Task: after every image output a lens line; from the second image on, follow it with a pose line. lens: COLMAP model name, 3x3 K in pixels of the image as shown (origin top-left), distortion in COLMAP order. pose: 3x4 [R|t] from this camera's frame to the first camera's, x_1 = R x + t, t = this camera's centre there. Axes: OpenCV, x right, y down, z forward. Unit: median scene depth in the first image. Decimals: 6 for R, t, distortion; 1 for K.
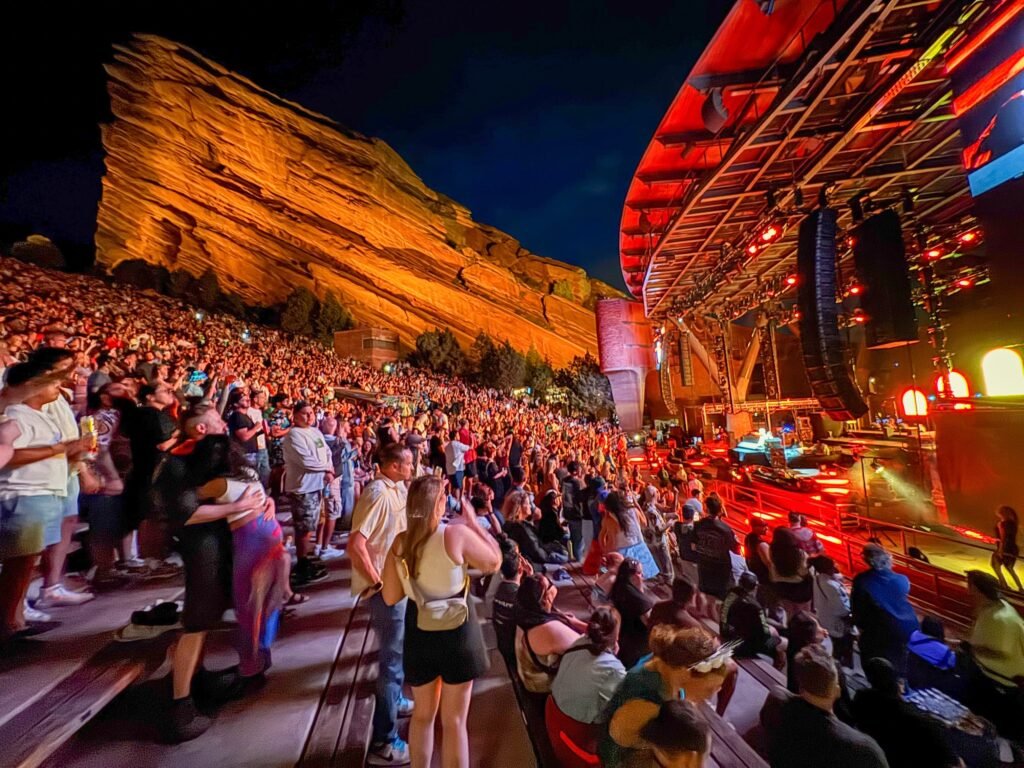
lens RADIAL K [[411.4, 0, 512.0], [0, 411.4, 384.0], [0, 0, 1]] dist [0.000246, 0.000038]
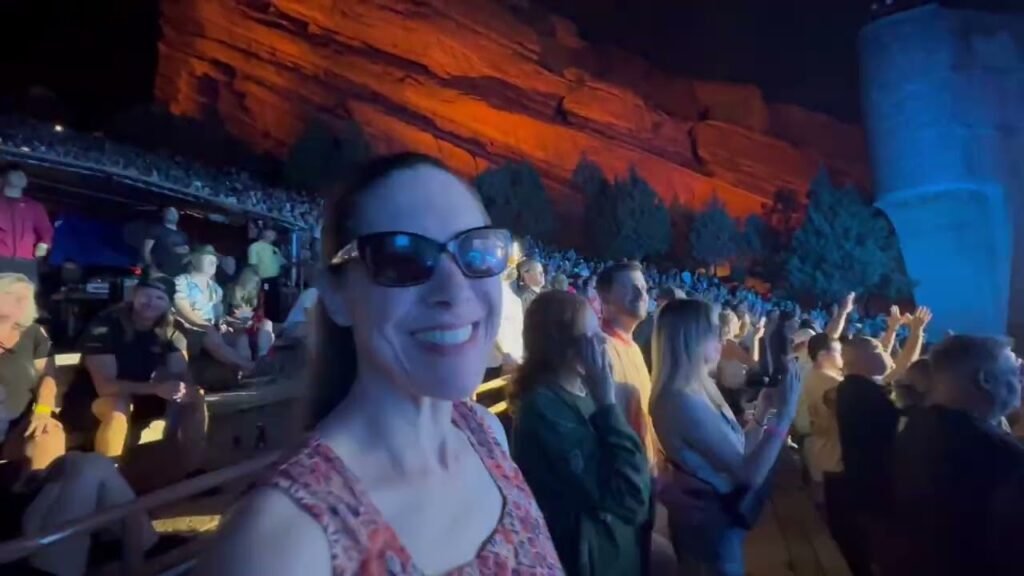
lens RADIAL K [[448.3, 0, 512.0], [0, 448.3, 288.0], [0, 0, 1]] dist [0.000072, 0.000023]
pose [[0.963535, -0.004196, -0.267549, -0.005900], [0.005924, 0.999966, 0.005650, 0.029625], [0.267516, -0.007029, 0.963528, 0.282804]]
